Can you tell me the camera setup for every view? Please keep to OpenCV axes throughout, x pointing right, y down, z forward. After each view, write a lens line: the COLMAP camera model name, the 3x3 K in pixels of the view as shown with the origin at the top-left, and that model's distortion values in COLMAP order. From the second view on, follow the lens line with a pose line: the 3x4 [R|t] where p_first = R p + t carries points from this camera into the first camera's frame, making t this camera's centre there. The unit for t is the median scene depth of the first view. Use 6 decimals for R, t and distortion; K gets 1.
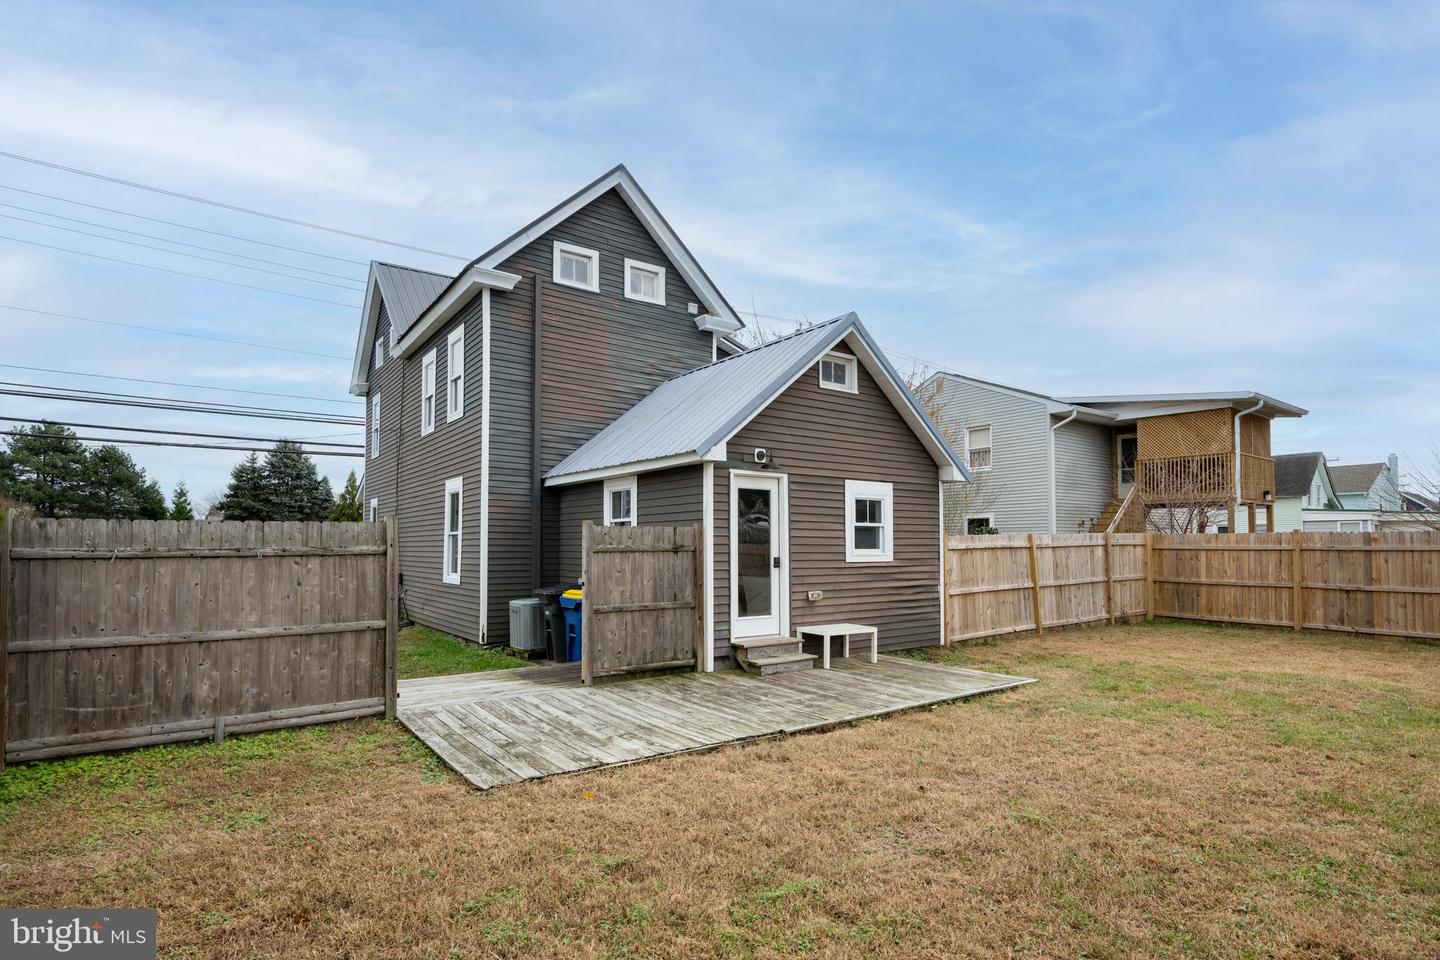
lens RADIAL K [[716.8, 0, 717.9], [0, 716.8, 516.1], [0, 0, 1]] dist [0.001309, 0.000086]
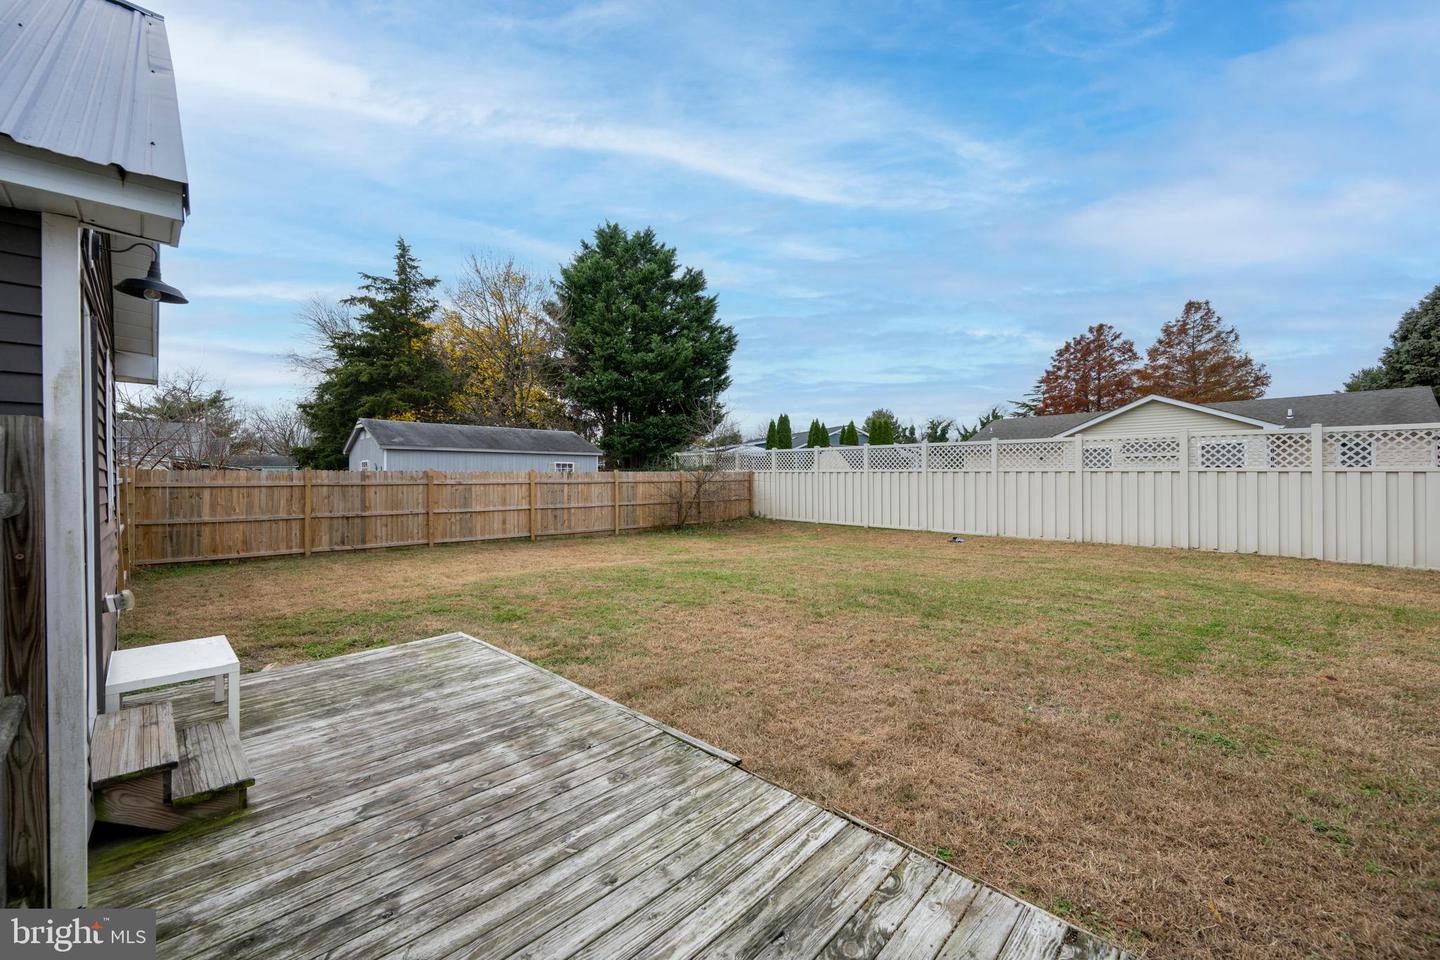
lens RADIAL K [[565.6, 0, 716.6], [0, 565.6, 474.9], [0, 0, 1]] dist [-0.006620, -0.000094]
pose [[-0.173441, 0.005314, 0.984830, -0.254581], [-0.033650, 0.999370, -0.011319, 0.023730], [-0.984269, -0.035103, -0.173153, 0.672614]]
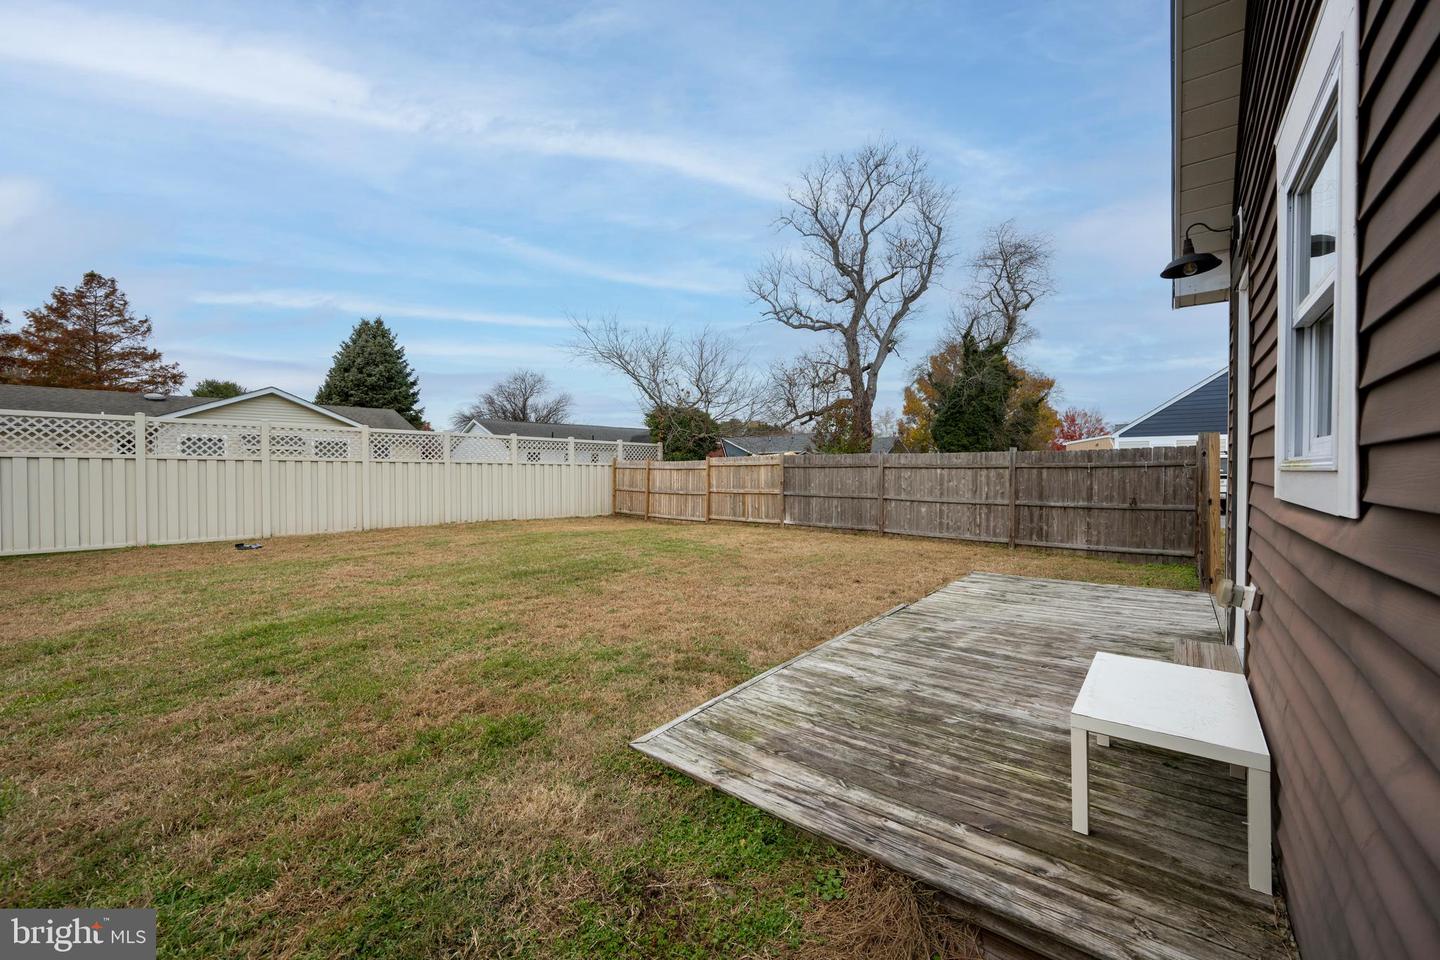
lens RADIAL K [[565.6, 0, 716.6], [0, 565.6, 474.9], [0, 0, 1]] dist [-0.006620, -0.000094]
pose [[-0.965733, 0.006562, -0.259456, 0.401849], [0.014908, 0.999432, -0.030214, 0.058088], [0.259111, -0.033046, -0.965282, 1.130334]]
